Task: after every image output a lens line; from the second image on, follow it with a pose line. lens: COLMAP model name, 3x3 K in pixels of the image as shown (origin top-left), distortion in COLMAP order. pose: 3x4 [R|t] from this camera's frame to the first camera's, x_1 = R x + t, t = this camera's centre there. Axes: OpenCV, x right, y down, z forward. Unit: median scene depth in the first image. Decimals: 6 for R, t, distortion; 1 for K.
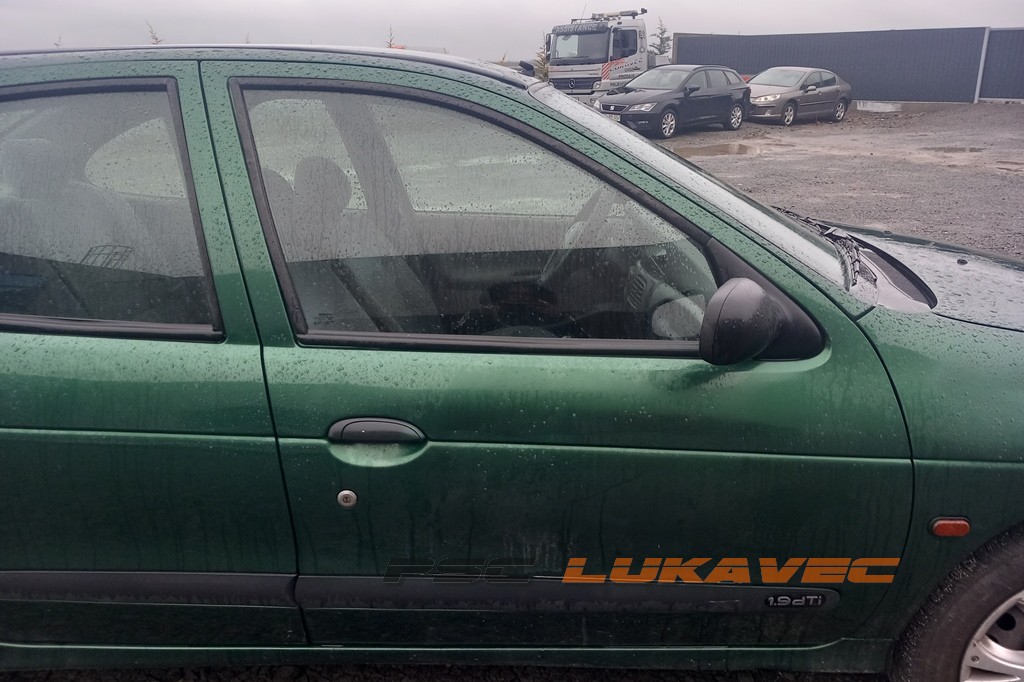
lens RADIAL K [[758.6, 0, 514.4], [0, 758.6, 339.5], [0, 0, 1]] dist [0.006587, -0.015674]
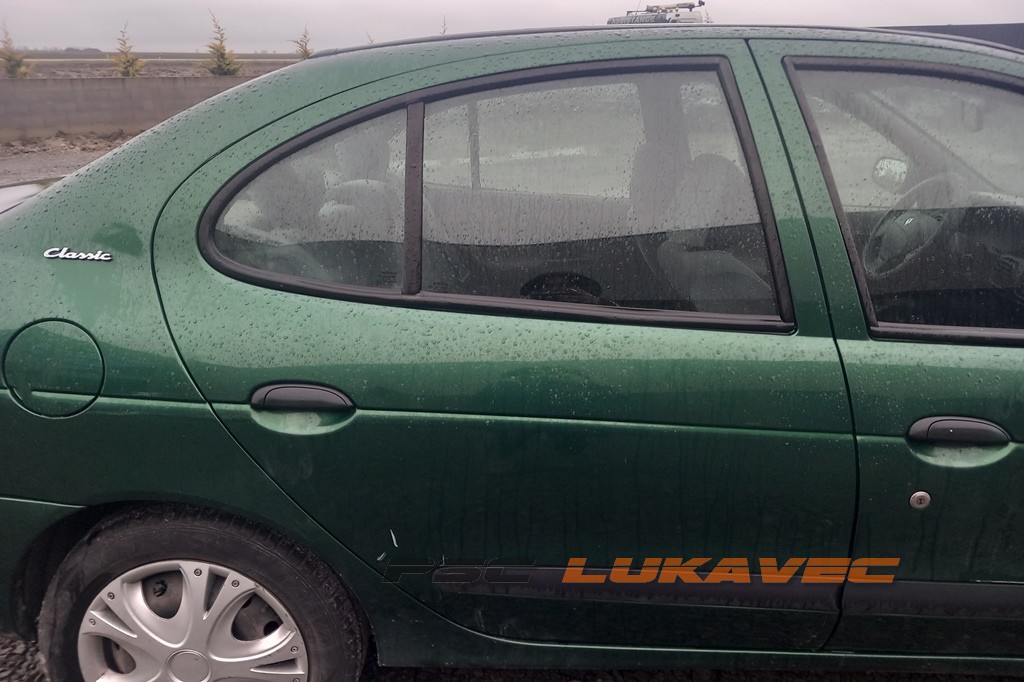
lens RADIAL K [[758.6, 0, 470.8], [0, 758.6, 339.8], [0, 0, 1]] dist [0.006587, -0.015674]
pose [[0.999245, 0.014980, -0.035854, -0.729195], [-0.014740, 0.999867, 0.006941, 0.009839], [0.035953, -0.006407, 0.999333, 0.029821]]
